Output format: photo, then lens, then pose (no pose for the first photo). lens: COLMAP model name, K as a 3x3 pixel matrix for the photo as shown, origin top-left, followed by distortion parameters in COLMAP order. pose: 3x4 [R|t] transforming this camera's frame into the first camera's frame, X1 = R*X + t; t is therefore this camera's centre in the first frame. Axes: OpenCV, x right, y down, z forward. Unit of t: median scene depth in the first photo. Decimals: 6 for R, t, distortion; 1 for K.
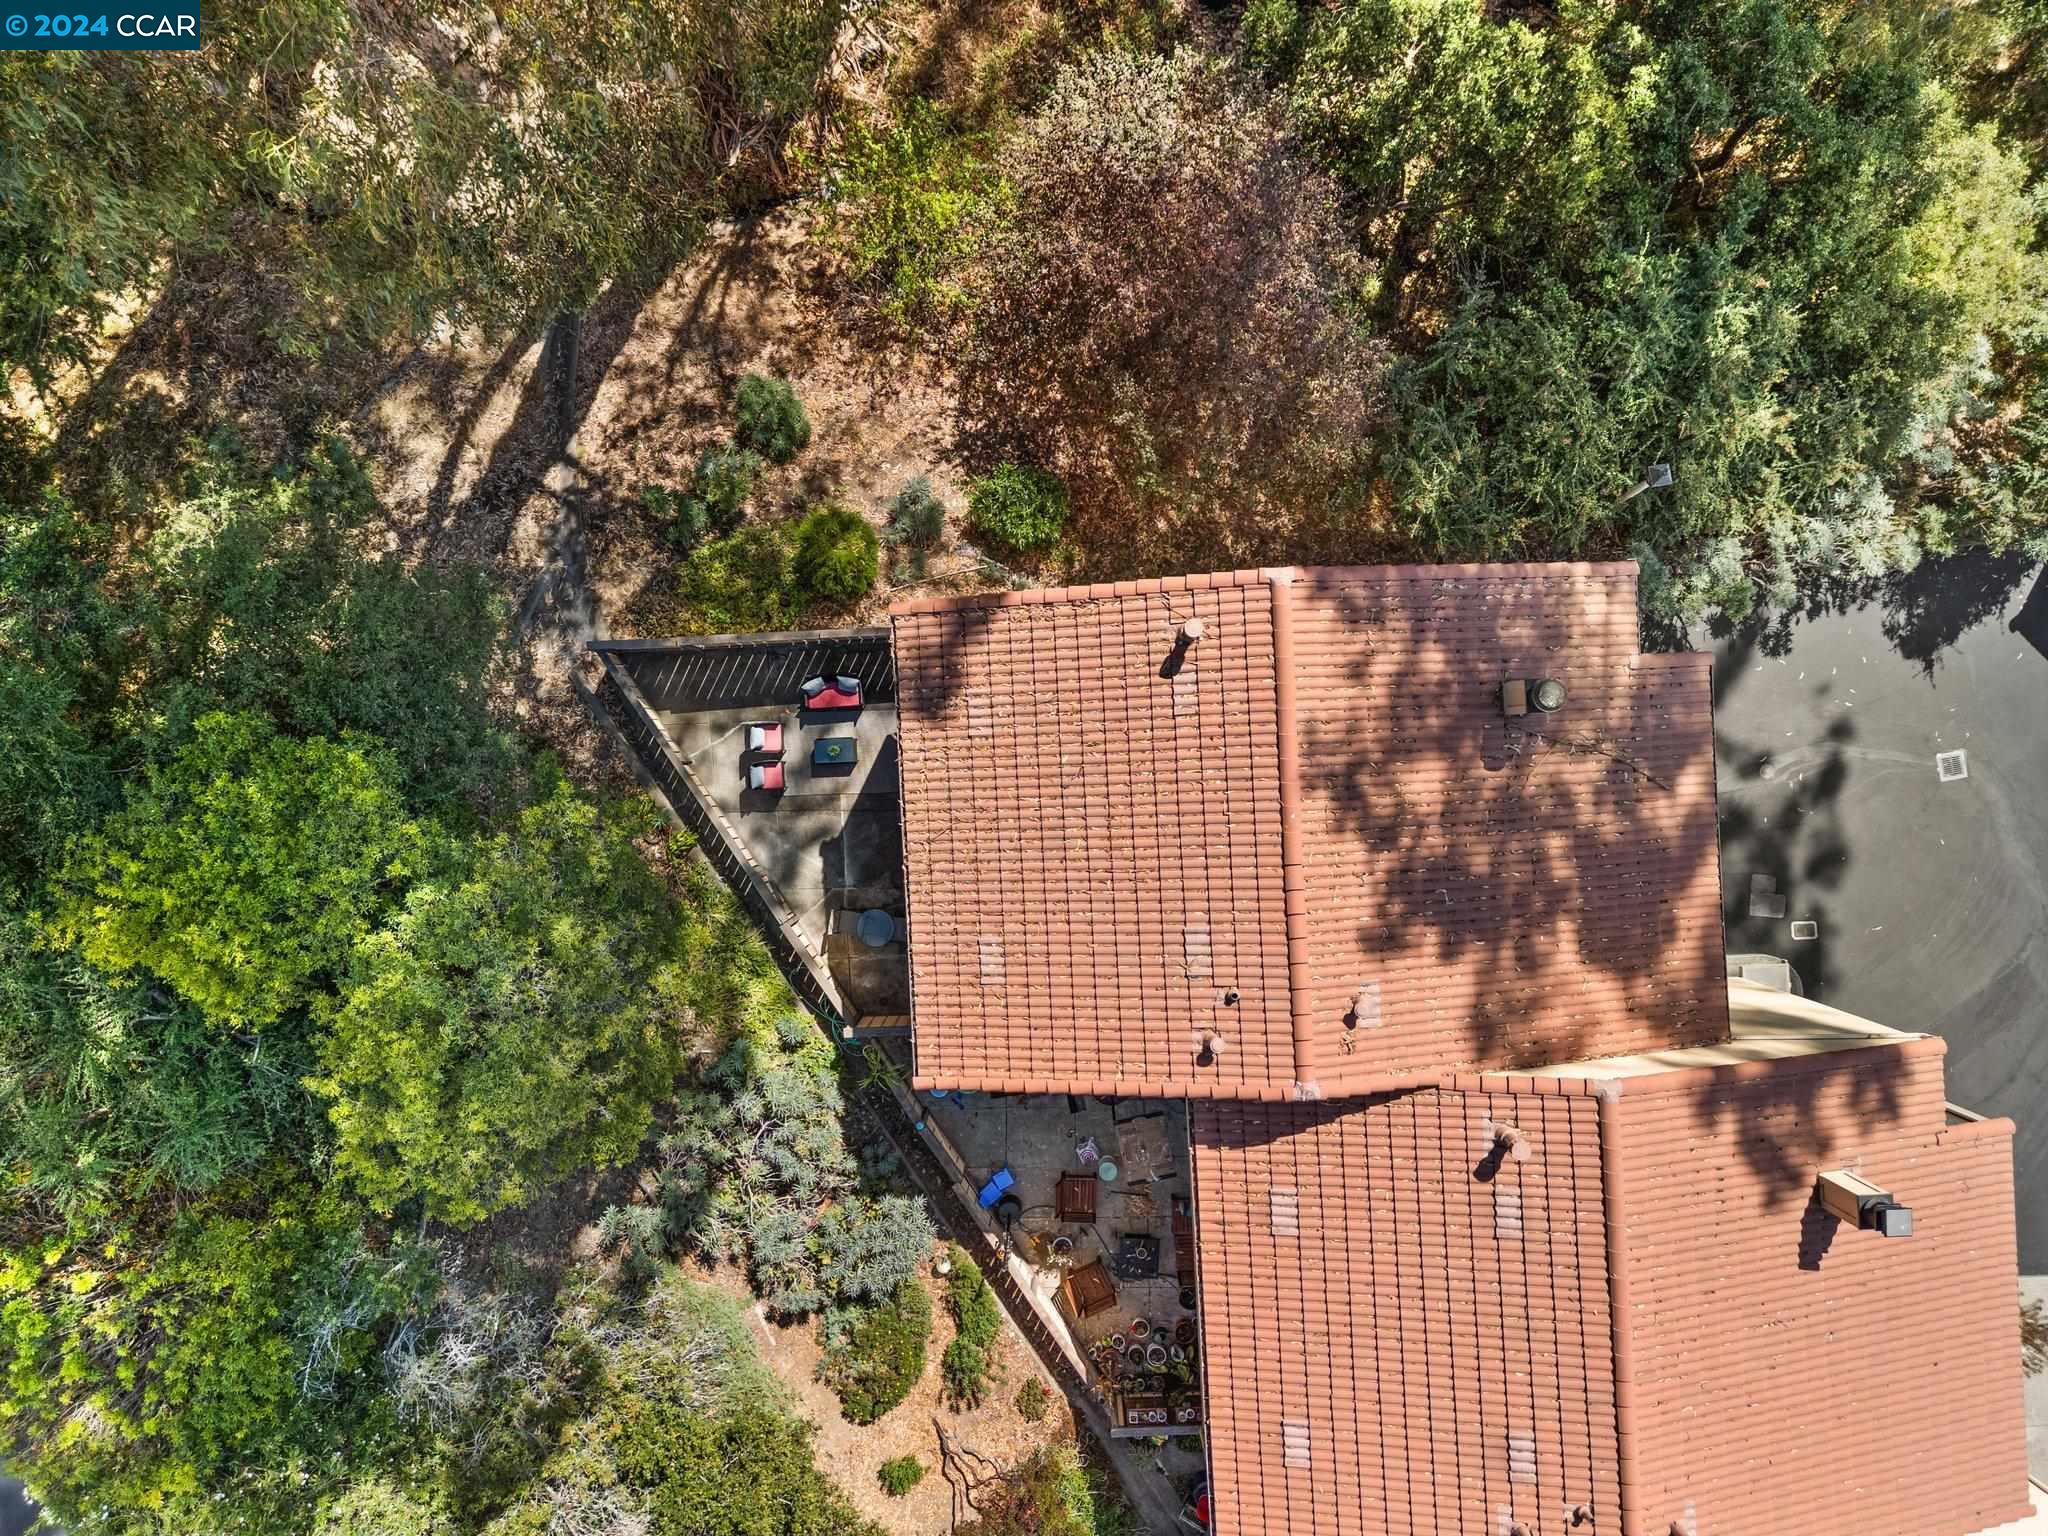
lens RADIAL K [[1436.5, 0, 1024.0], [0, 1436.5, 768.0], [0, 0, 1]] dist [0.062127, -0.041408]
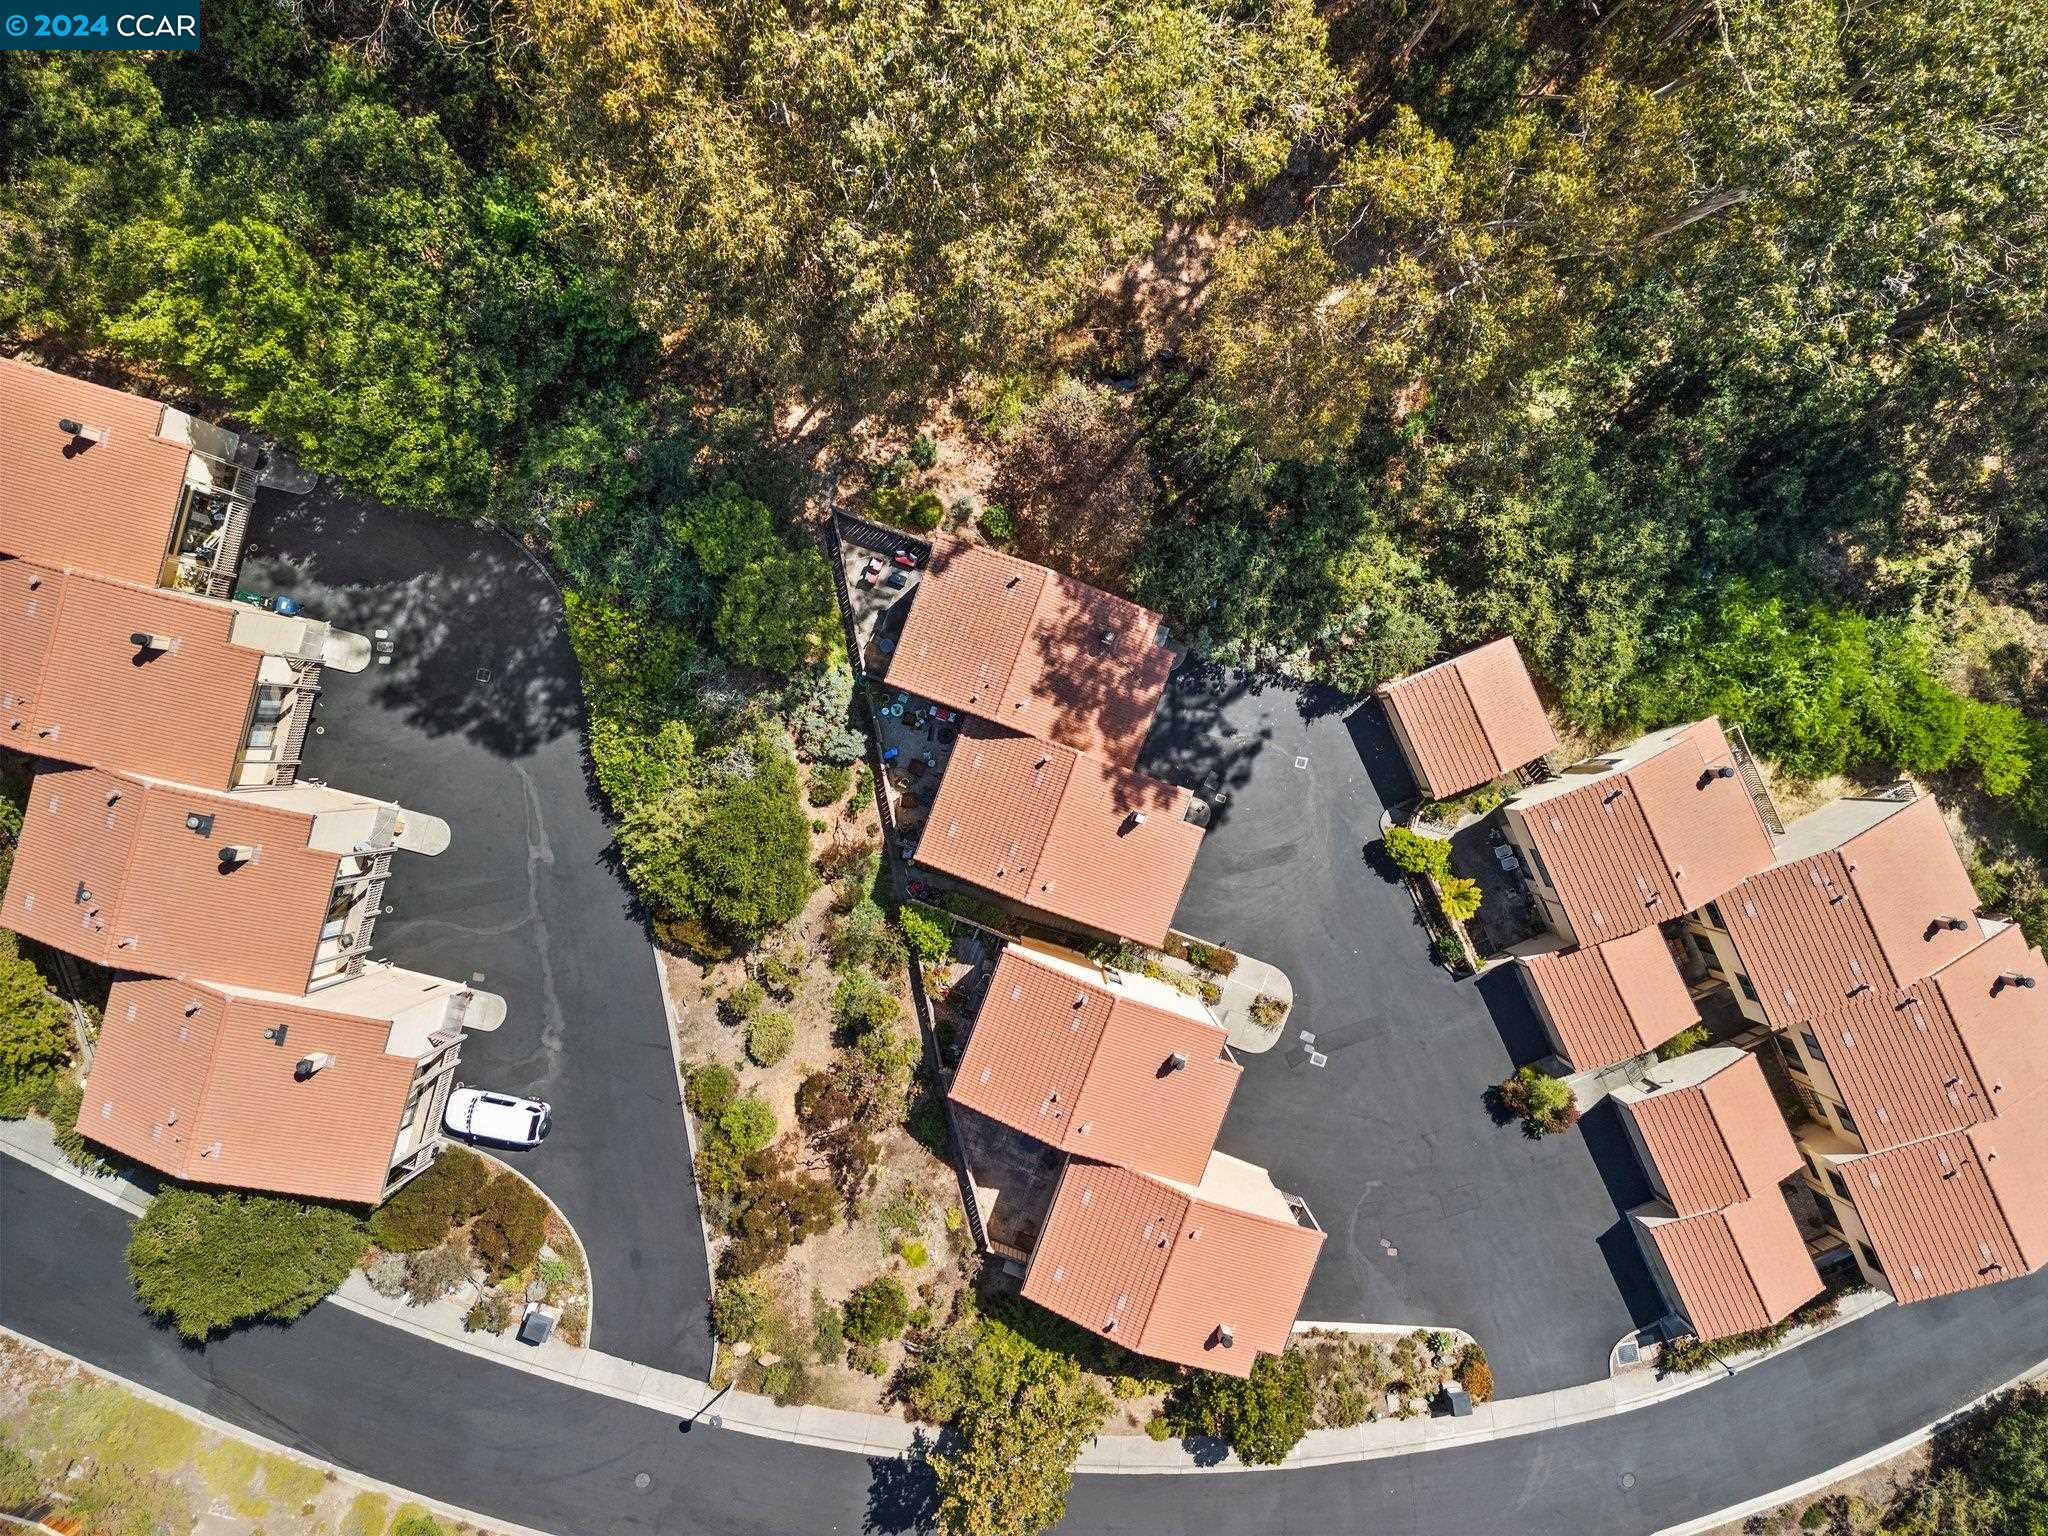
lens RADIAL K [[1452.0, 0, 1024.0], [0, 1452.0, 768.0], [0, 0, 1]] dist [0.096335, -0.105096]
pose [[0.920188, 0.391363, 0.009399, 0.194057], [-0.391340, 0.920236, -0.004262, 0.229656], [-0.010317, 0.000244, 0.999947, -1.696104]]
